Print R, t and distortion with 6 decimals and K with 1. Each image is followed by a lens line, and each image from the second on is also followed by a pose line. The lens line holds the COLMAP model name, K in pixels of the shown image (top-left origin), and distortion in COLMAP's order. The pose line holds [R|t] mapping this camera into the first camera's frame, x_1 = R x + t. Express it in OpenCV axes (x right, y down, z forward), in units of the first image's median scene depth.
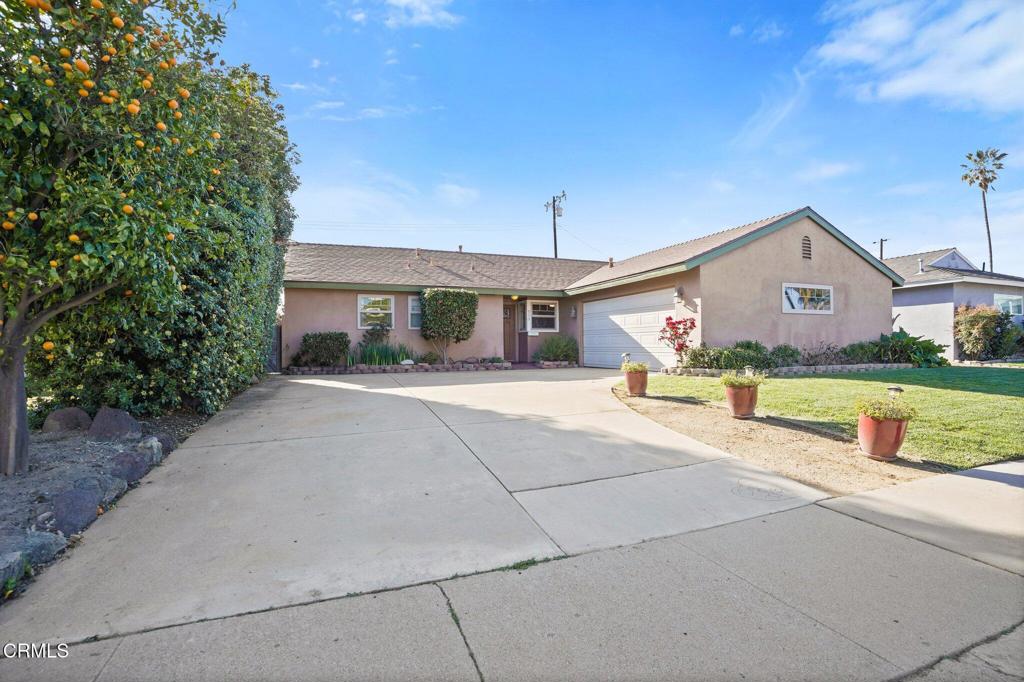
lens RADIAL K [[487.4, 0, 503.2], [0, 487.4, 347.6], [0, 0, 1]] dist [-0.052944, 0.019097]
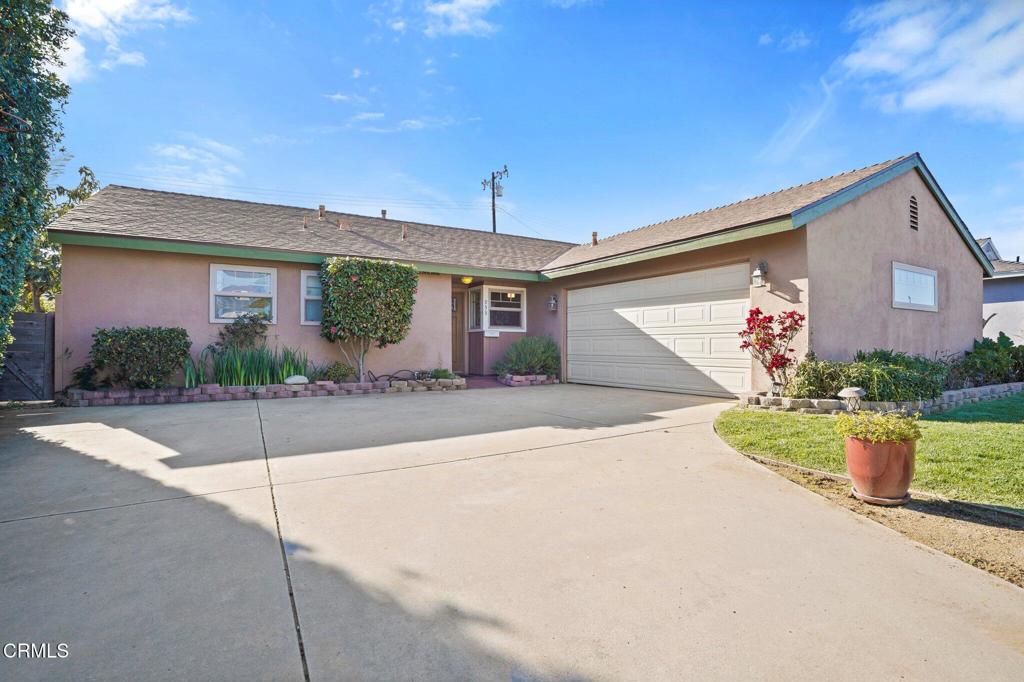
lens RADIAL K [[487.4, 0, 503.2], [0, 487.4, 347.6], [0, 0, 1]] dist [-0.052944, 0.019097]
pose [[0.985296, 0.006924, 0.170718, -0.046868], [-0.006998, 0.999975, -0.000166, -0.010537], [-0.170715, -0.001031, 0.985320, 0.357367]]
